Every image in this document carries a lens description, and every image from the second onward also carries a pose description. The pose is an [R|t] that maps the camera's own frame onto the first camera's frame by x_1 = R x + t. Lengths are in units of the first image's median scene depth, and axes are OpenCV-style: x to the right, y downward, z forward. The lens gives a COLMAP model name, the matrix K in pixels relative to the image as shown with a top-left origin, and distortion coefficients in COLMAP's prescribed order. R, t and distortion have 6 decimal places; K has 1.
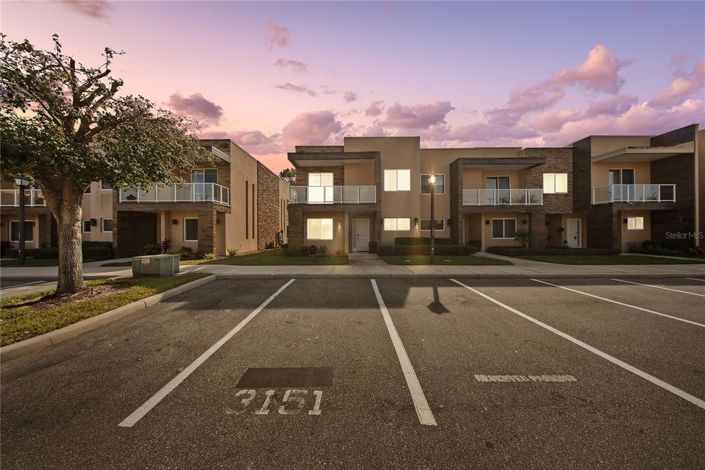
lens RADIAL K [[205.3, 0, 352.8], [0, 205.3, 232.9], [0, 0, 1]] dist [-0.001635, -0.000126]
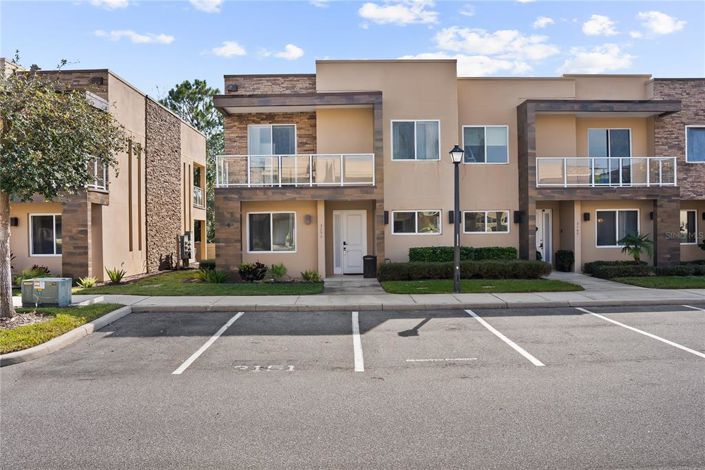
lens RADIAL K [[579.8, 0, 352.5], [0, 579.8, 235.0], [0, 0, 1]] dist [-0.152240, -0.001215]
pose [[0.999948, -0.006832, 0.007636, 0.039089], [0.006715, 0.999862, 0.015220, -0.033255], [-0.007739, -0.015168, 0.999855, -0.501971]]
